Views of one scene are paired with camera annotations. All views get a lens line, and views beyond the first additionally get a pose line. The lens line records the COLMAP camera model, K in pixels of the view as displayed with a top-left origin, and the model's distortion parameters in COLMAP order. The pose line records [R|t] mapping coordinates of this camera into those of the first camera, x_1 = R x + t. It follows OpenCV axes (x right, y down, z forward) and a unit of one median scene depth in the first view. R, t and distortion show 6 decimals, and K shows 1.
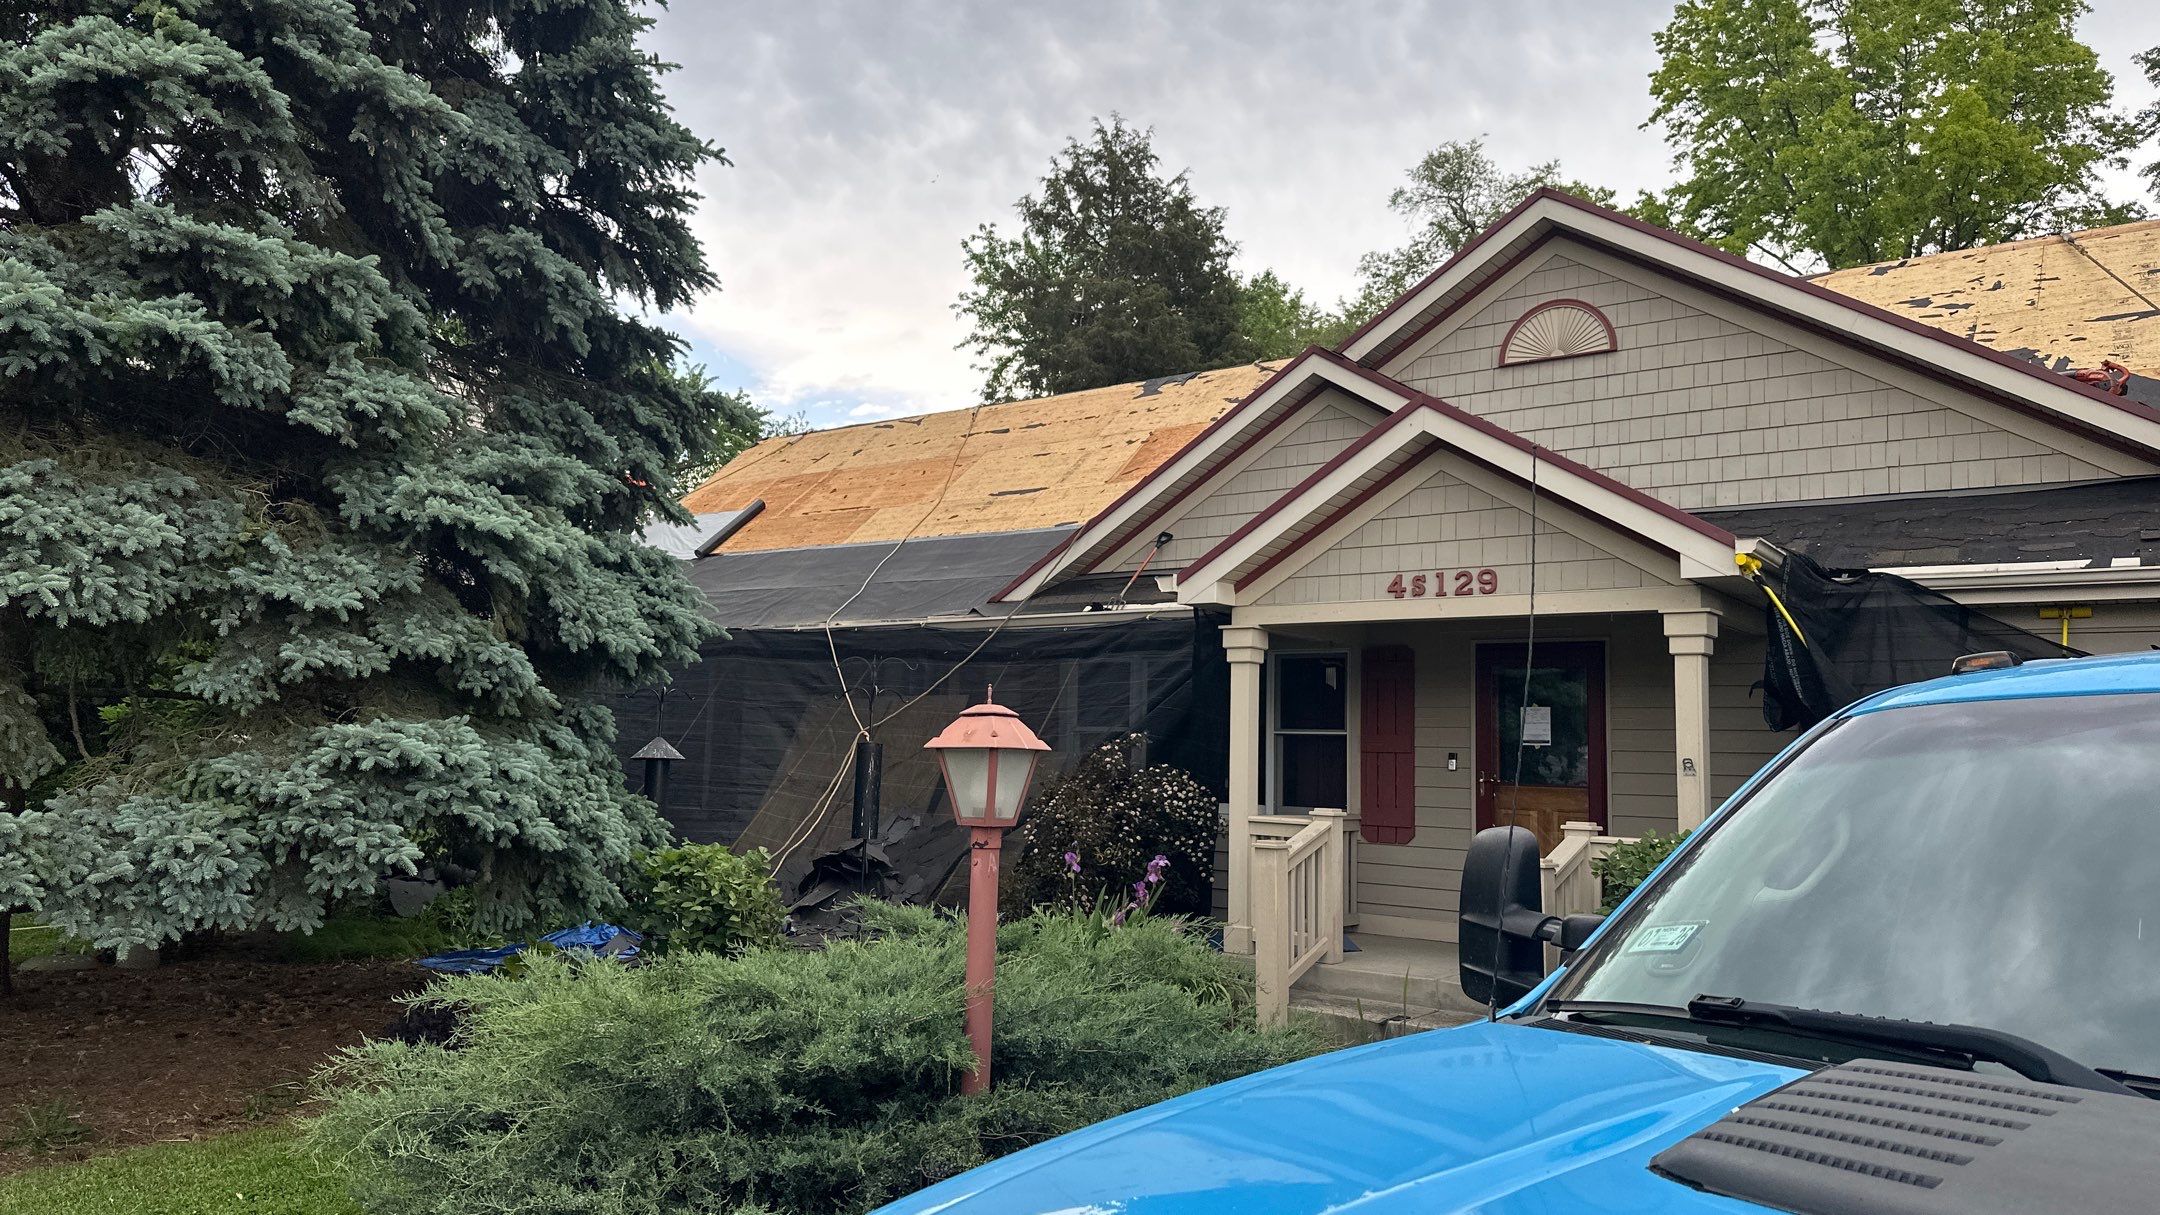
lens RADIAL K [[1492.3, 0, 1042.7], [0, 1492.3, 611.3], [0, 0, 1]] dist [0.067424, -0.011532]
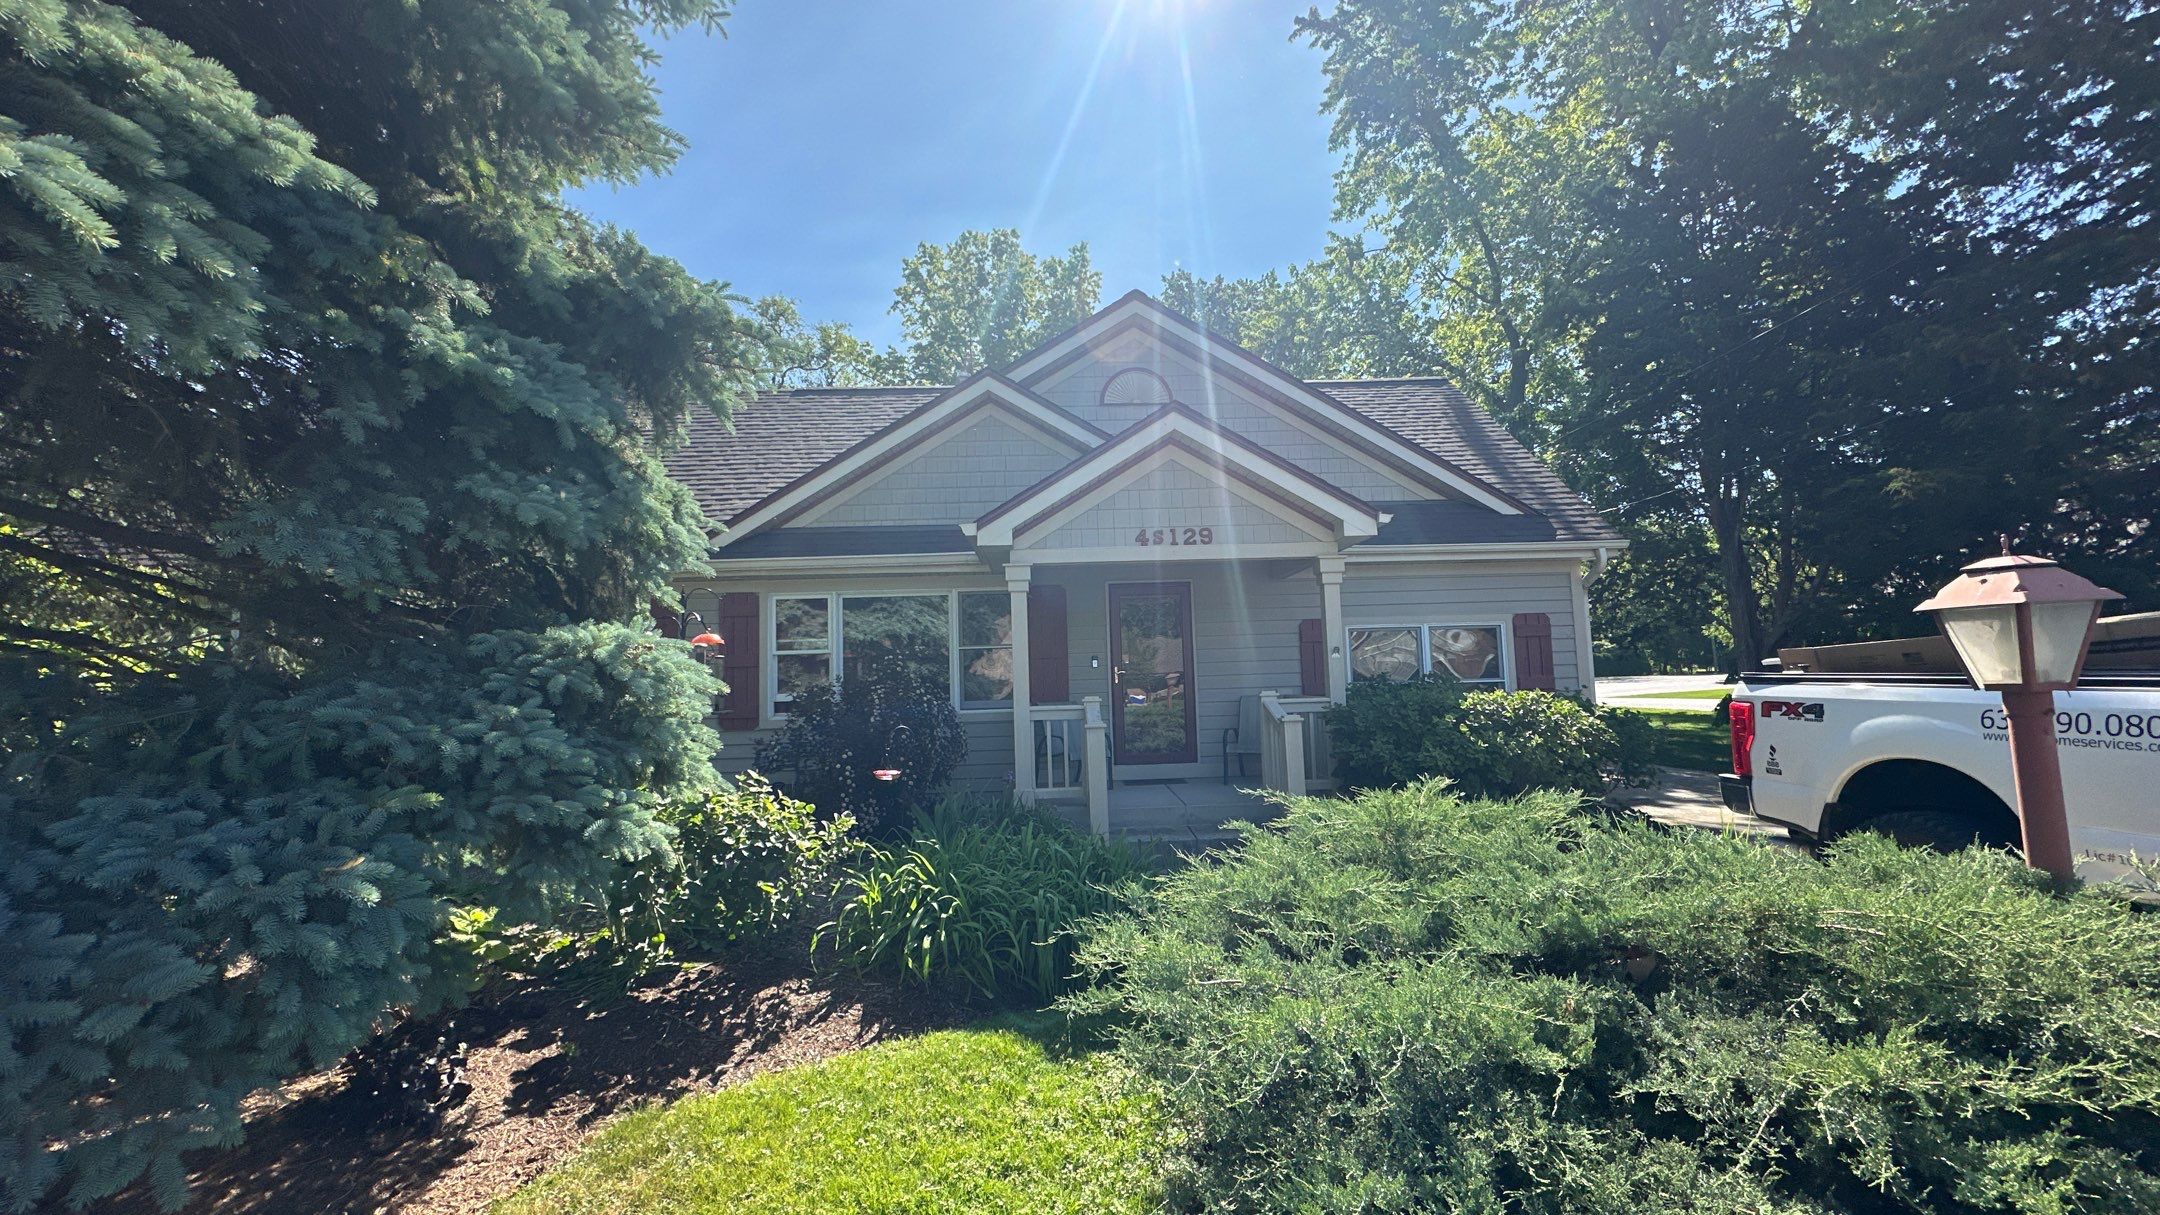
lens RADIAL K [[861.2, 0, 1078.0], [0, 861.2, 604.2], [0, 0, 1]] dist [-0.005059, -0.000509]
pose [[0.761091, 0.002186, 0.648641, -0.301918], [-0.012675, 0.999854, 0.011503, 0.033851], [-0.648521, -0.016976, 0.761008, 0.360688]]
